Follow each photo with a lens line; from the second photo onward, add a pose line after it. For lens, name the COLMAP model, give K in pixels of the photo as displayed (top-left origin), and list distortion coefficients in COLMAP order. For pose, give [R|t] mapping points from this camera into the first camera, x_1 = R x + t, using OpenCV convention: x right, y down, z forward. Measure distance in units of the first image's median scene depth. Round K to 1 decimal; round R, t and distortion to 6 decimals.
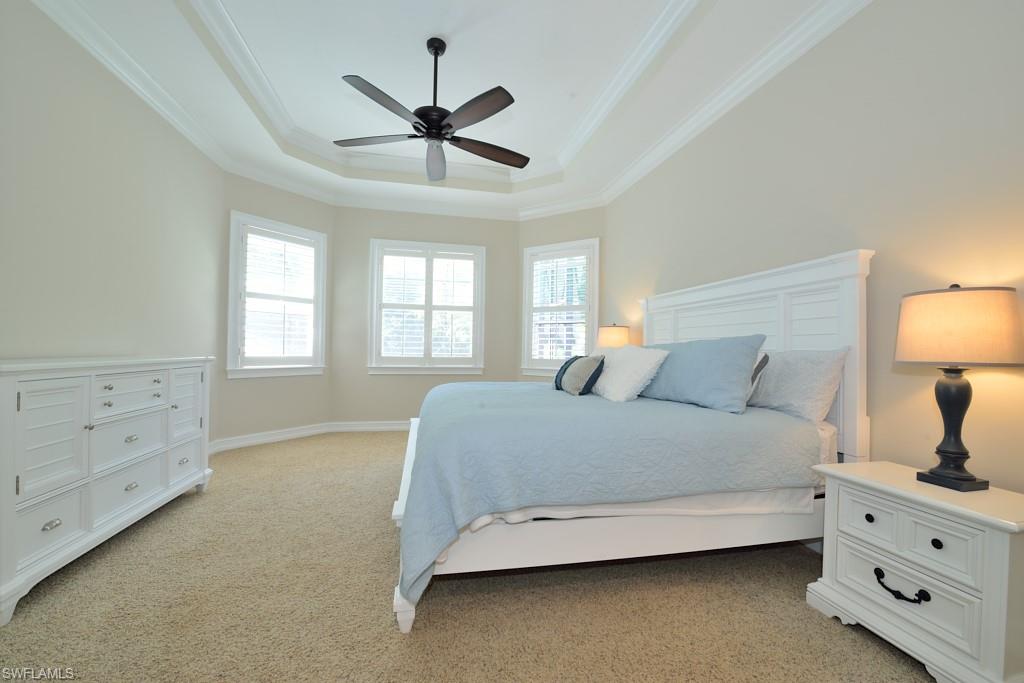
lens RADIAL K [[407.3, 0, 512.1], [0, 407.3, 343.3], [0, 0, 1]] dist [-0.013758, -0.003778]
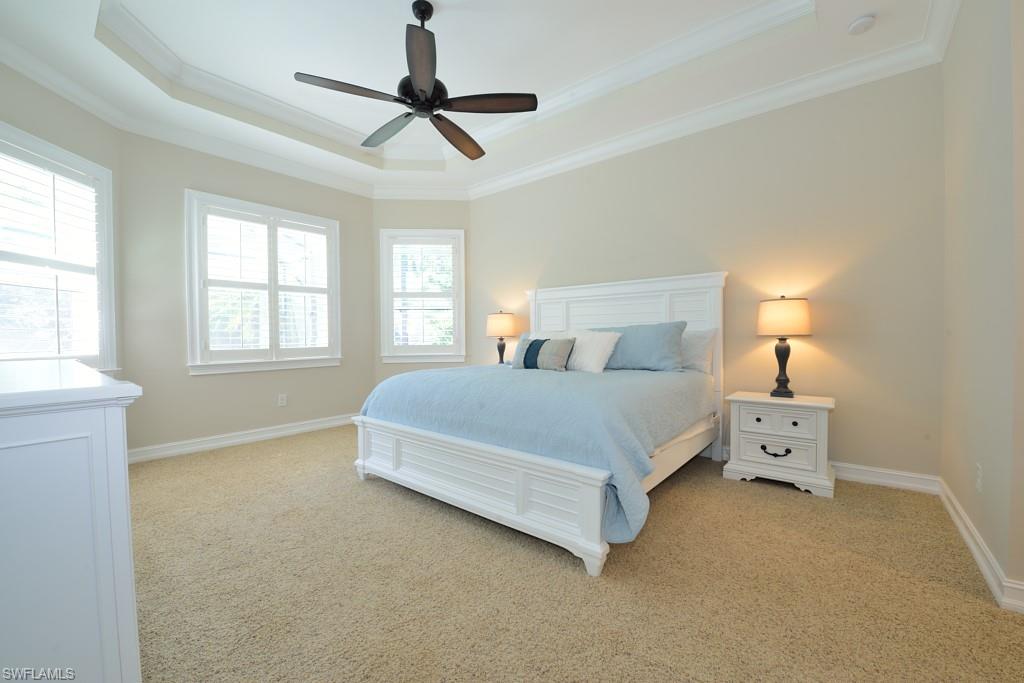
lens RADIAL K [[407.3, 0, 512.1], [0, 407.3, 343.3], [0, 0, 1]] dist [-0.013758, -0.003778]
pose [[0.783758, -0.036729, 0.619979, -0.427072], [0.014195, 0.999048, 0.041241, -0.004560], [-0.620904, -0.023522, 0.783534, 0.089931]]
